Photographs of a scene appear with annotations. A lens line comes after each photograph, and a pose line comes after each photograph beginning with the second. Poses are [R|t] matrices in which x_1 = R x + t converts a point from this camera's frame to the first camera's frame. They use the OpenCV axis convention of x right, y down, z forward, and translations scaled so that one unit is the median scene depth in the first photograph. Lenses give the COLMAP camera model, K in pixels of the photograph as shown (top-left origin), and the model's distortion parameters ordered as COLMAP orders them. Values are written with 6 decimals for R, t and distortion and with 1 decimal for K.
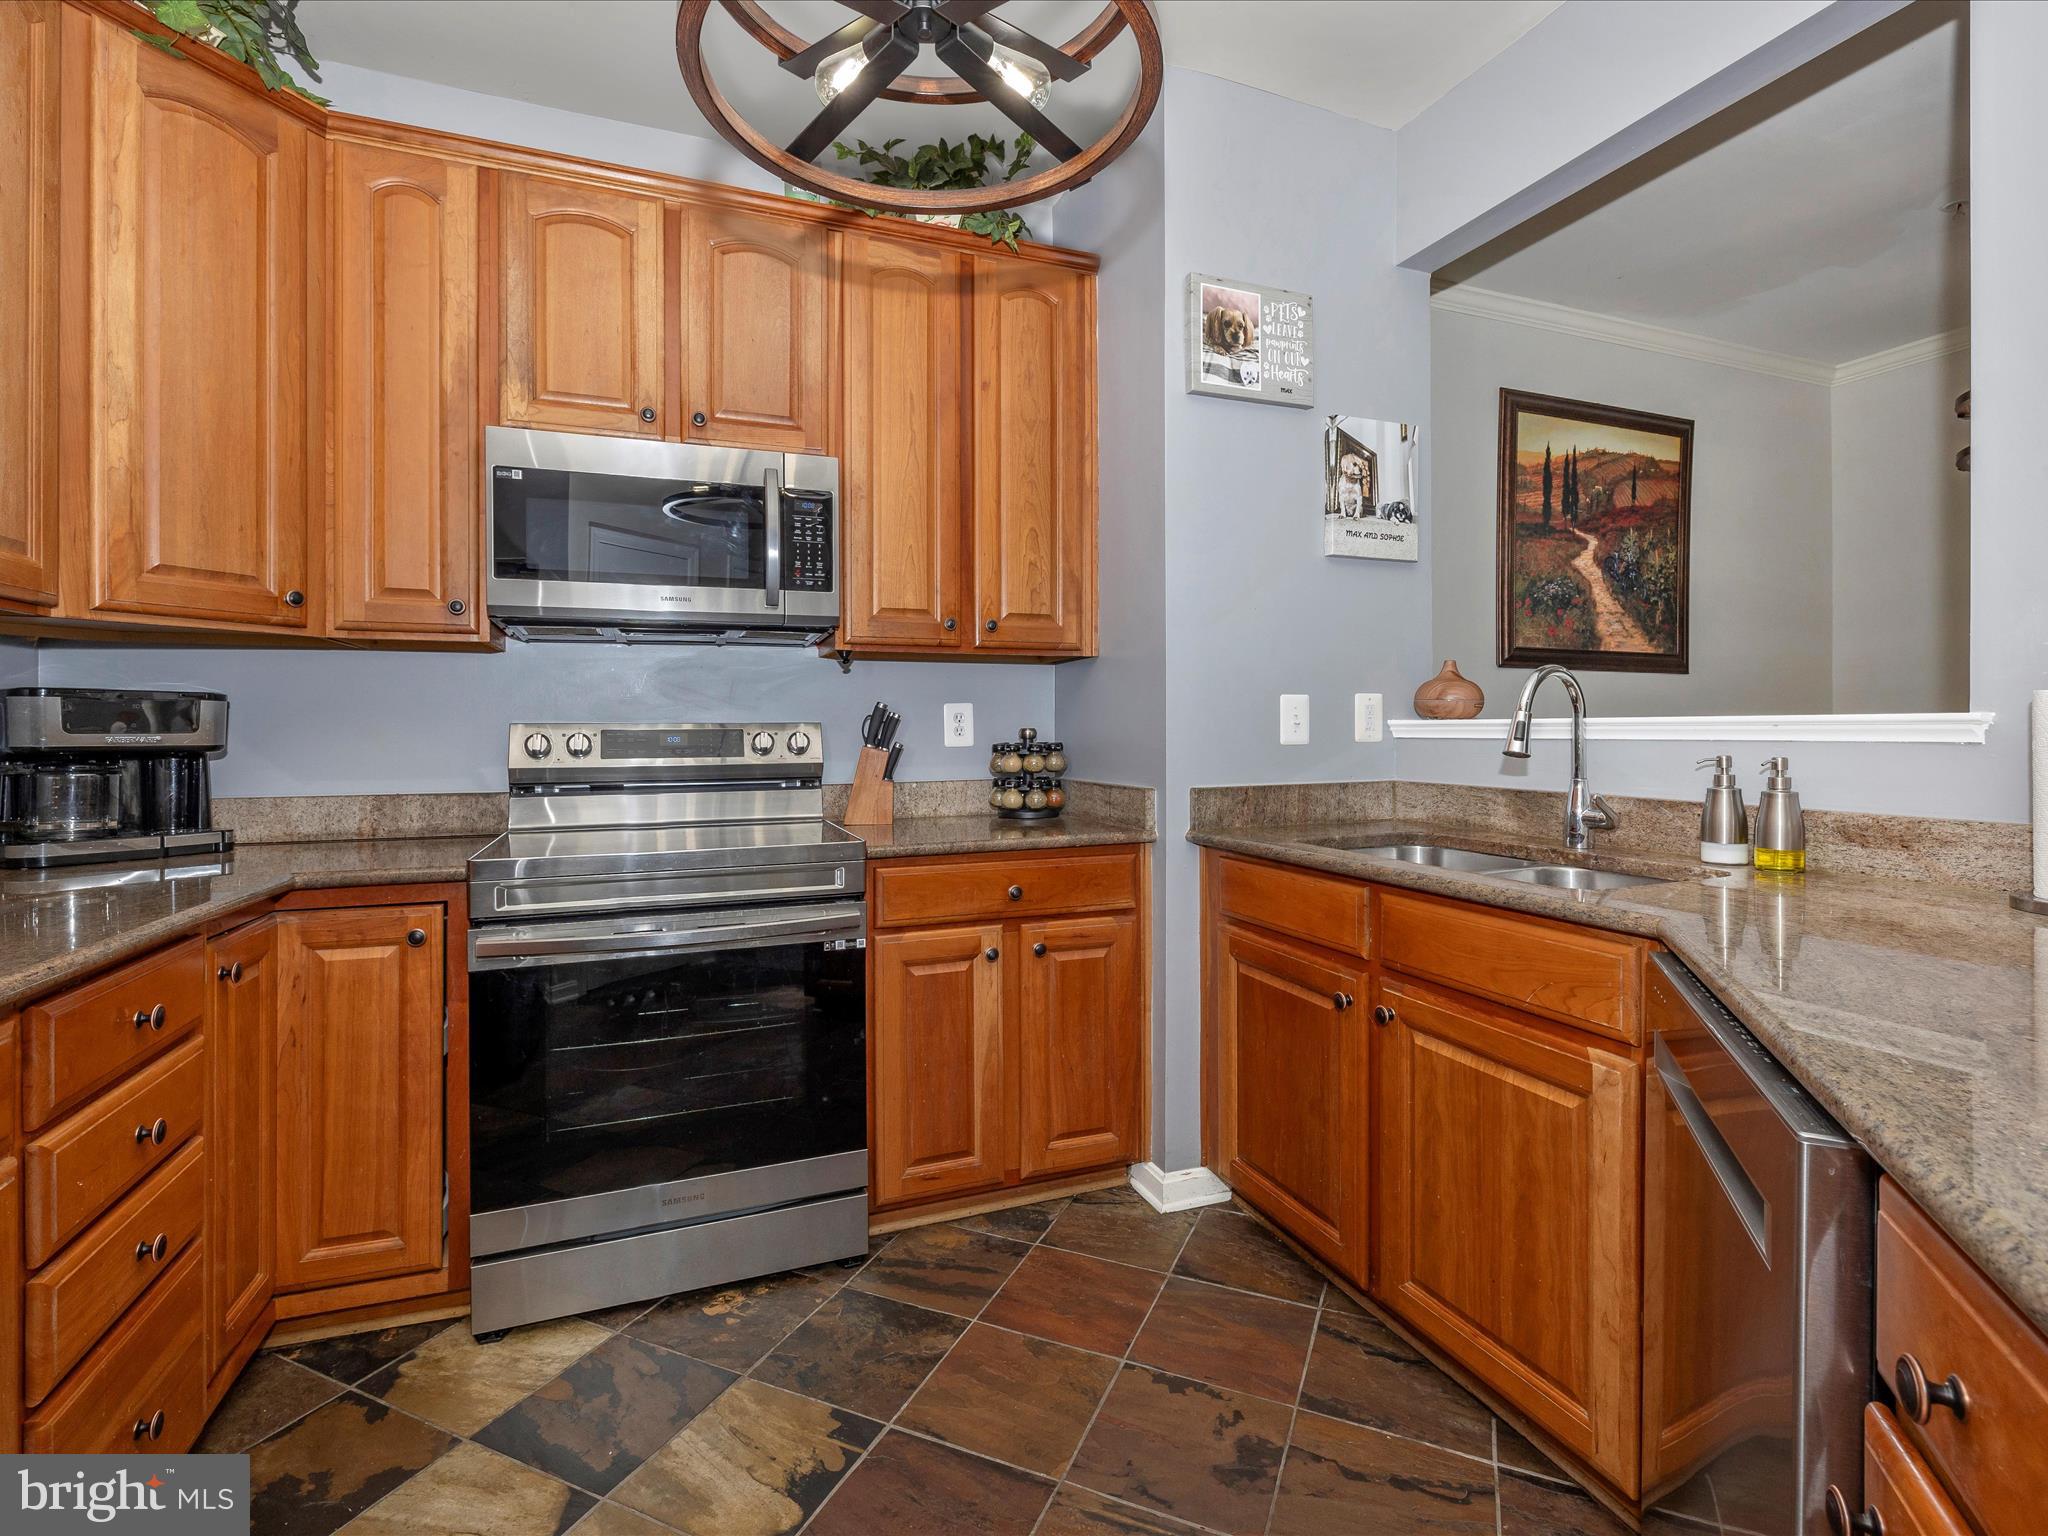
lens RADIAL K [[971.2, 0, 1040.2], [0, 971.2, 713.3], [0, 0, 1]] dist [-0.004154, 0.000906]
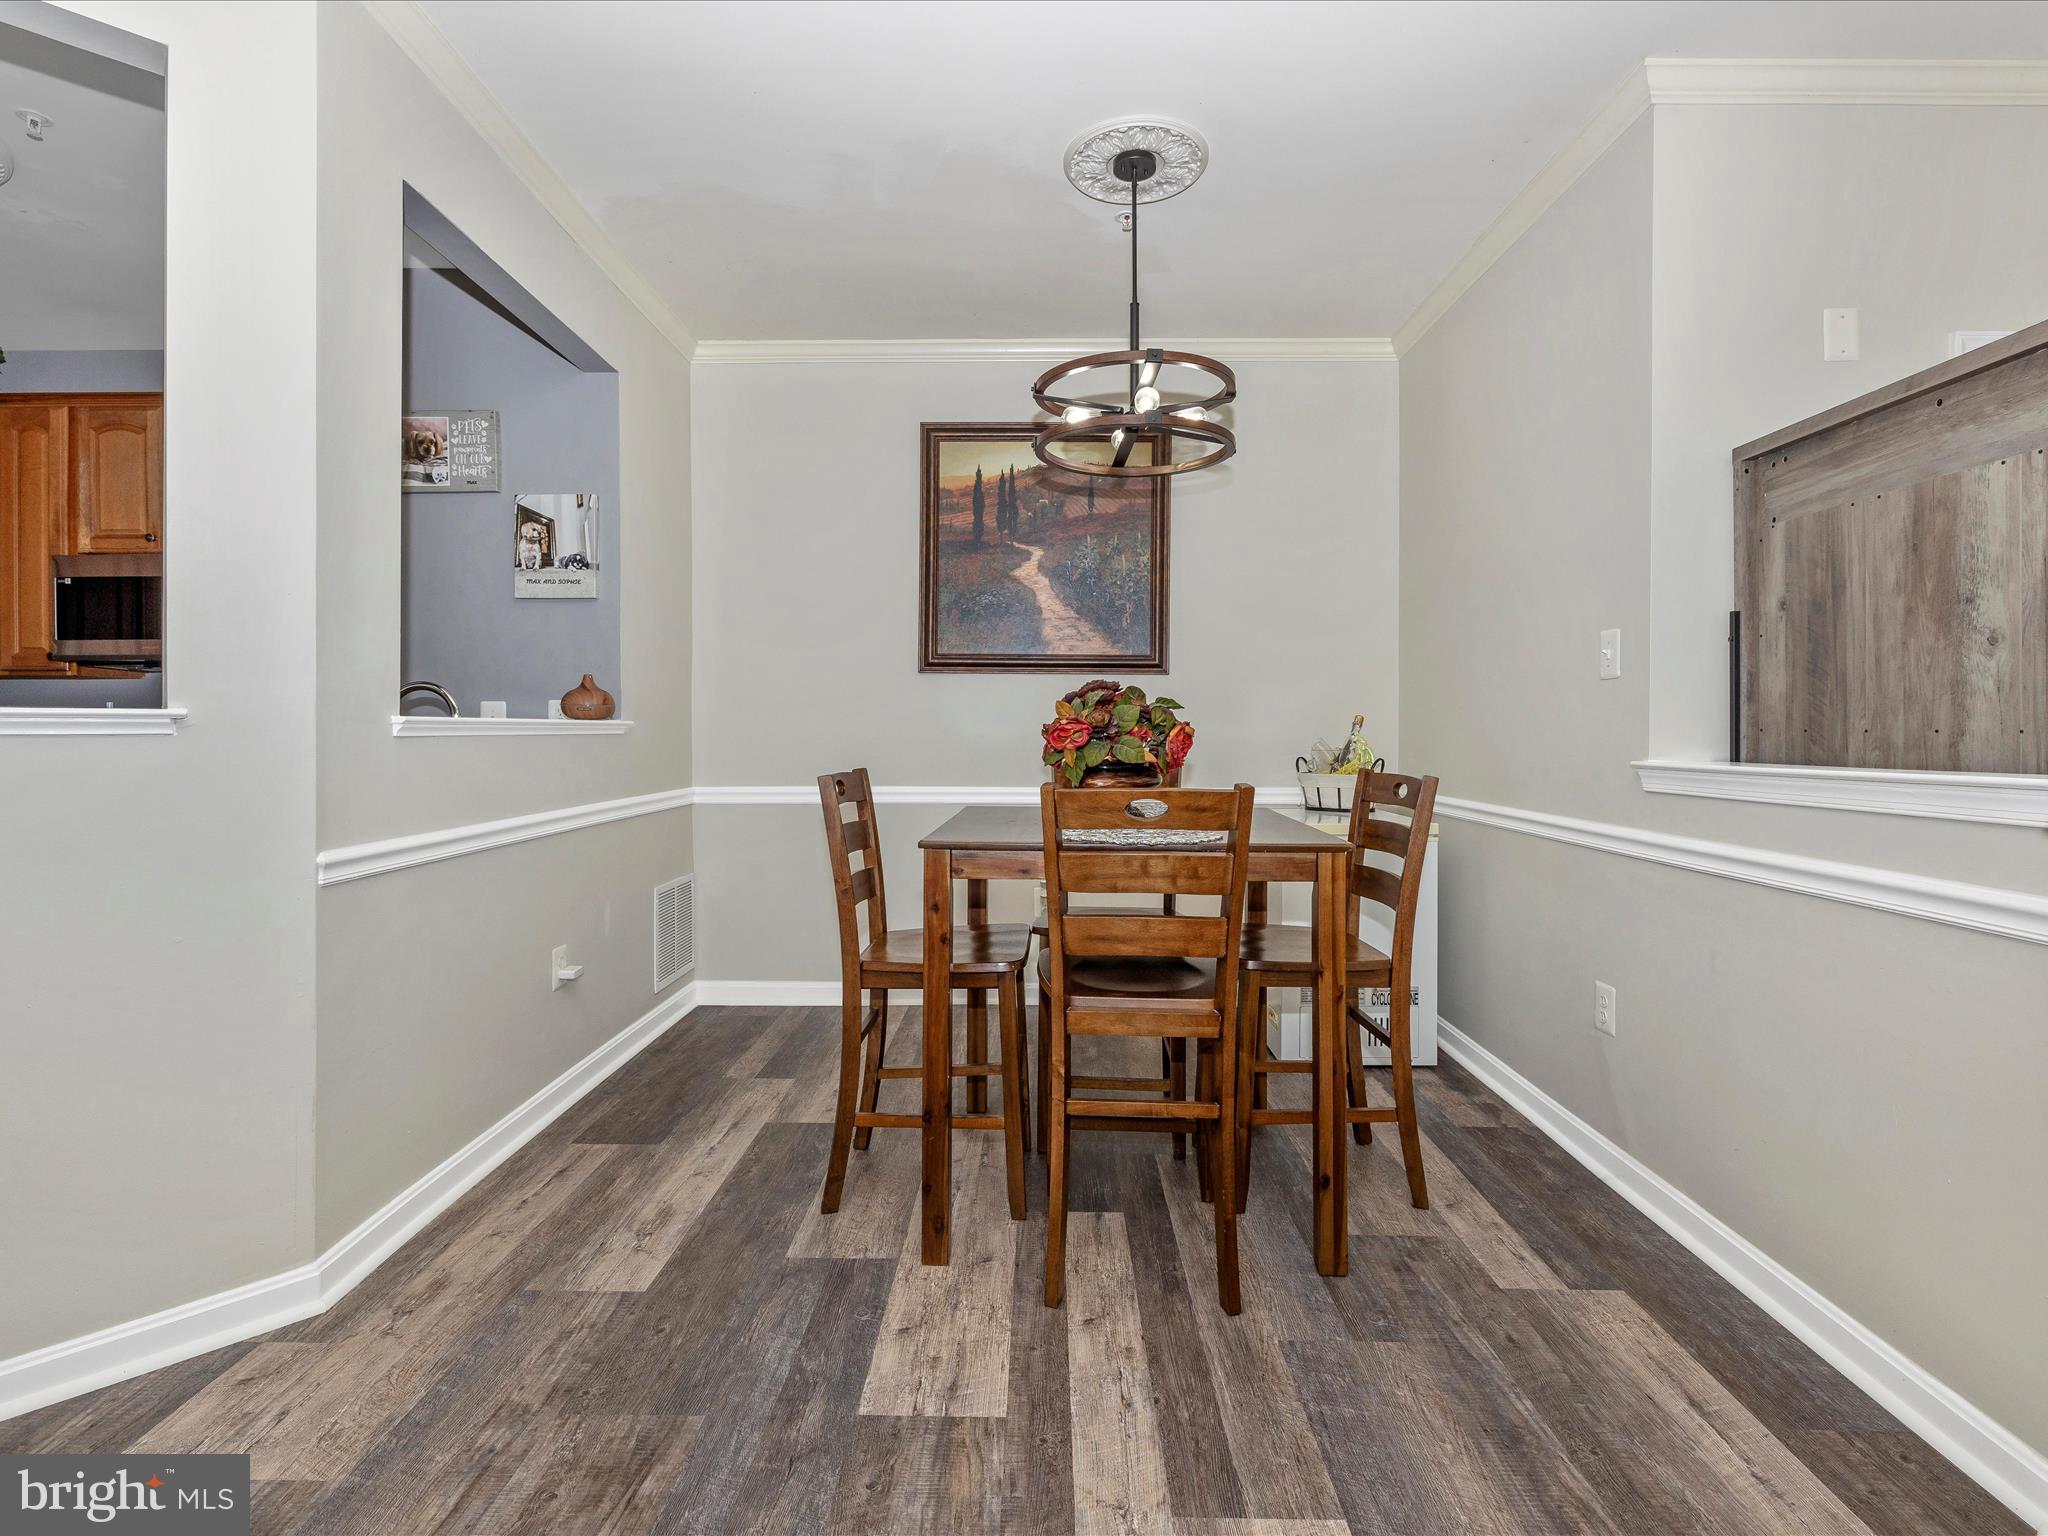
lens RADIAL K [[971.2, 0, 1038.6], [0, 971.2, 709.3], [0, 0, 1]] dist [-0.004154, 0.000906]
pose [[0.929763, -0.001996, -0.368153, 1.666611], [0.002118, 0.999998, -0.000074, -0.007331], [0.368152, -0.000711, 0.929765, 0.010533]]
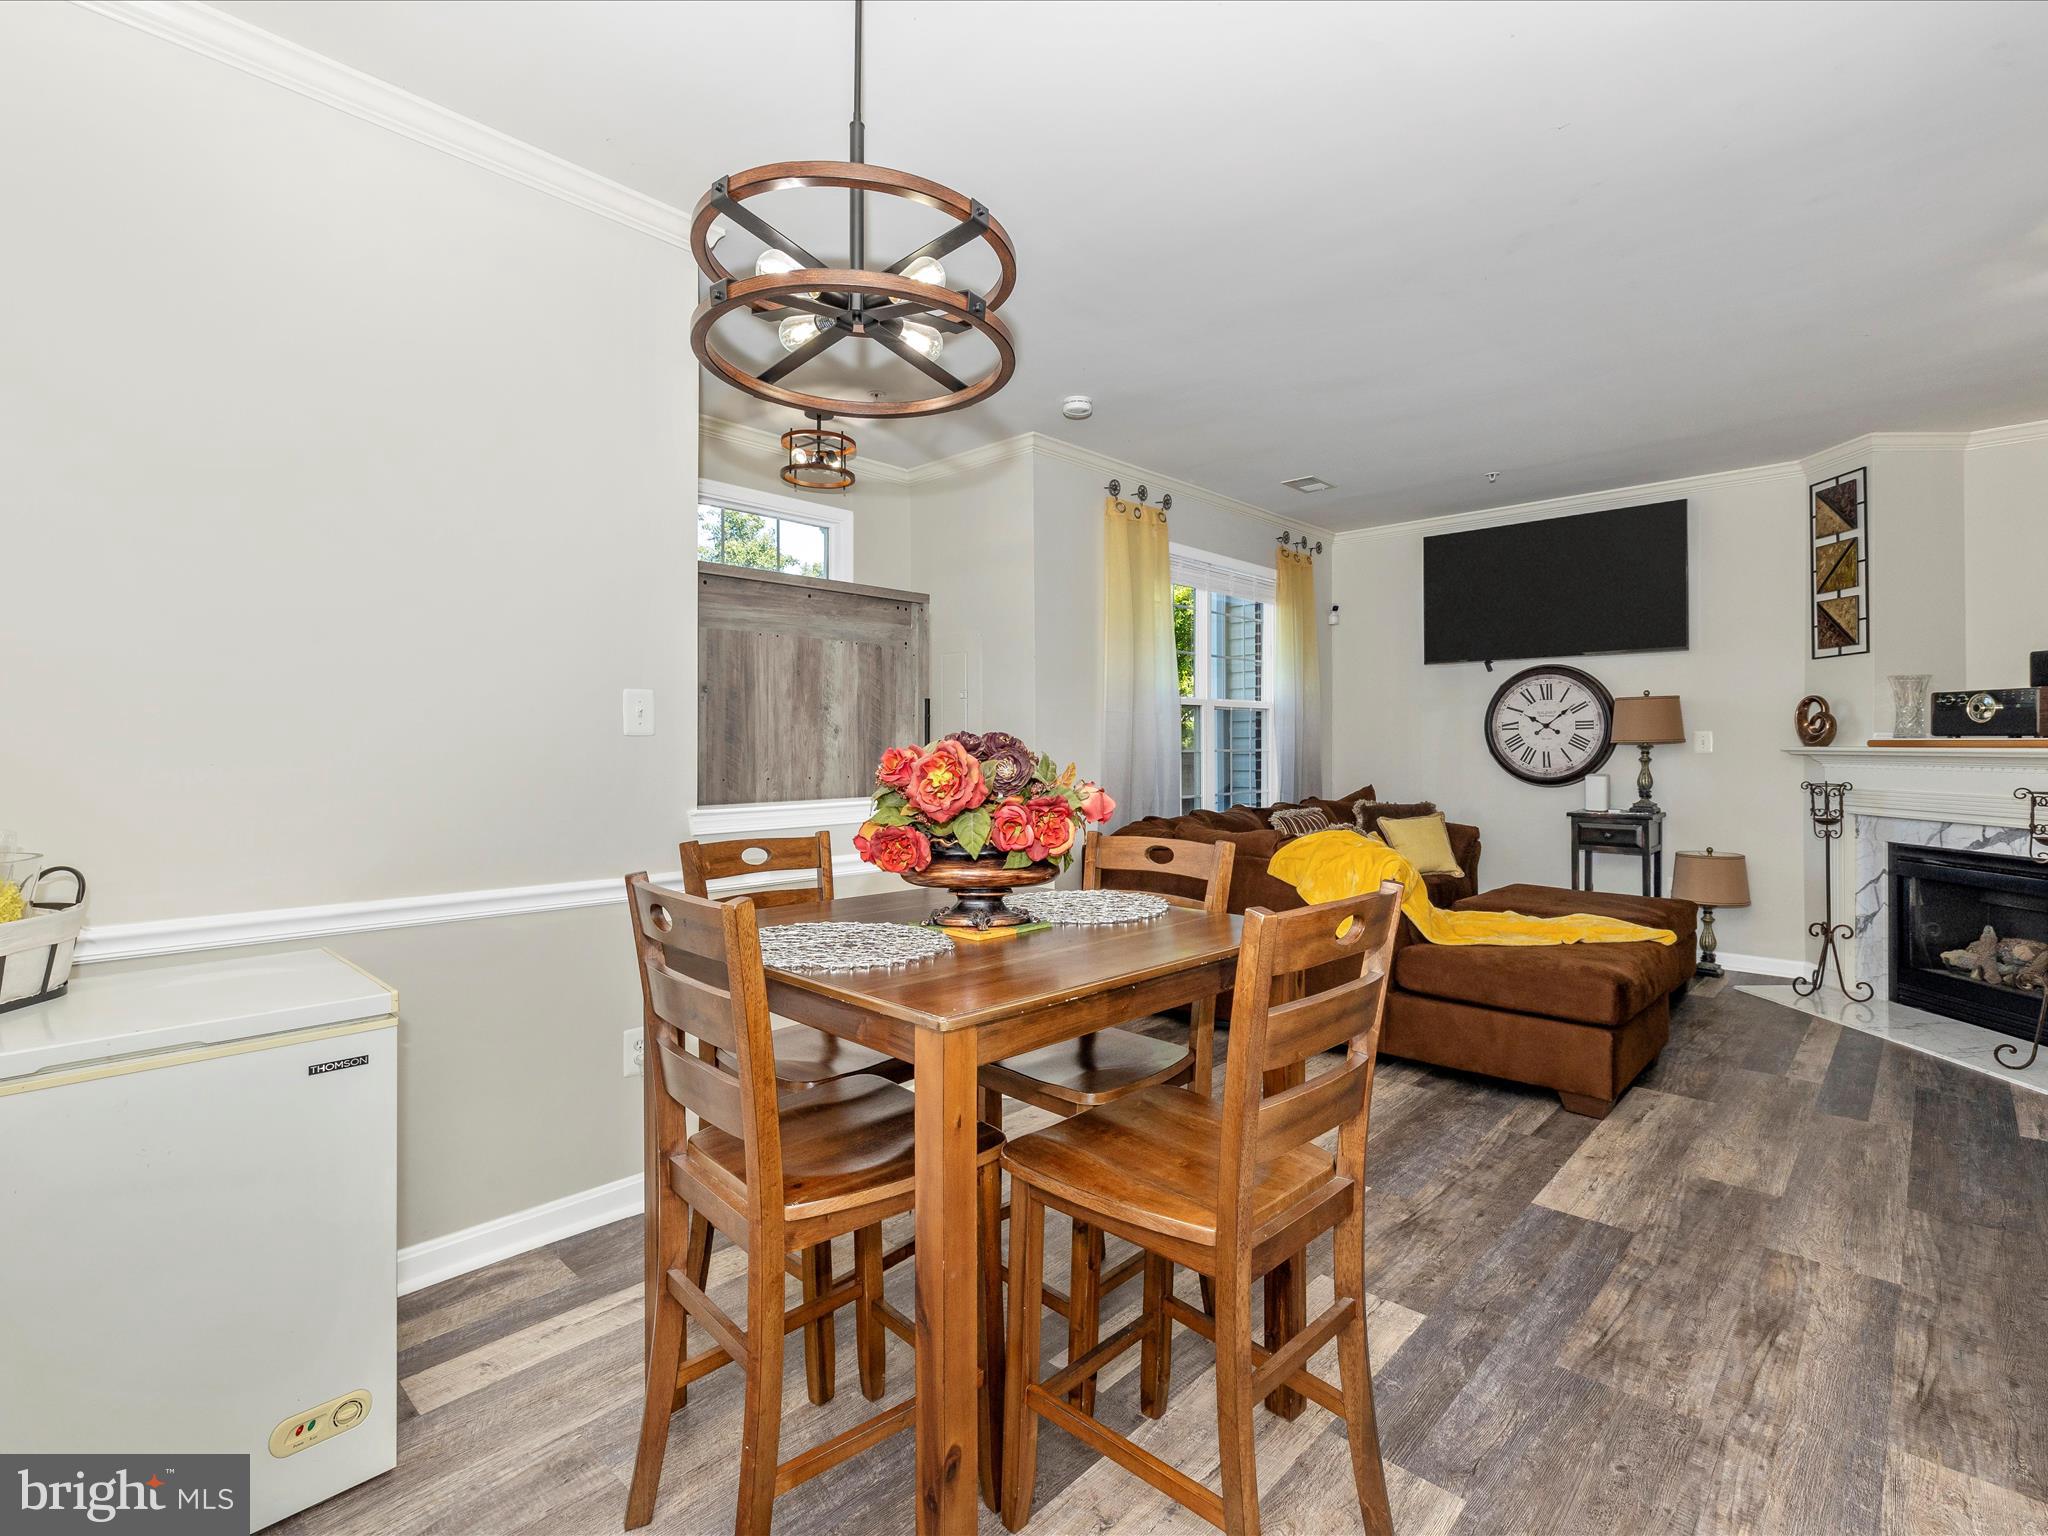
lens RADIAL K [[971.2, 0, 1032.8], [0, 971.2, 731.7], [0, 0, 1]] dist [-0.004154, 0.000906]
pose [[-0.433652, 0.023084, 0.900785, 0.554274], [-0.013147, 0.999403, -0.031940, -0.015016], [-0.900984, -0.025693, -0.433090, 1.430304]]
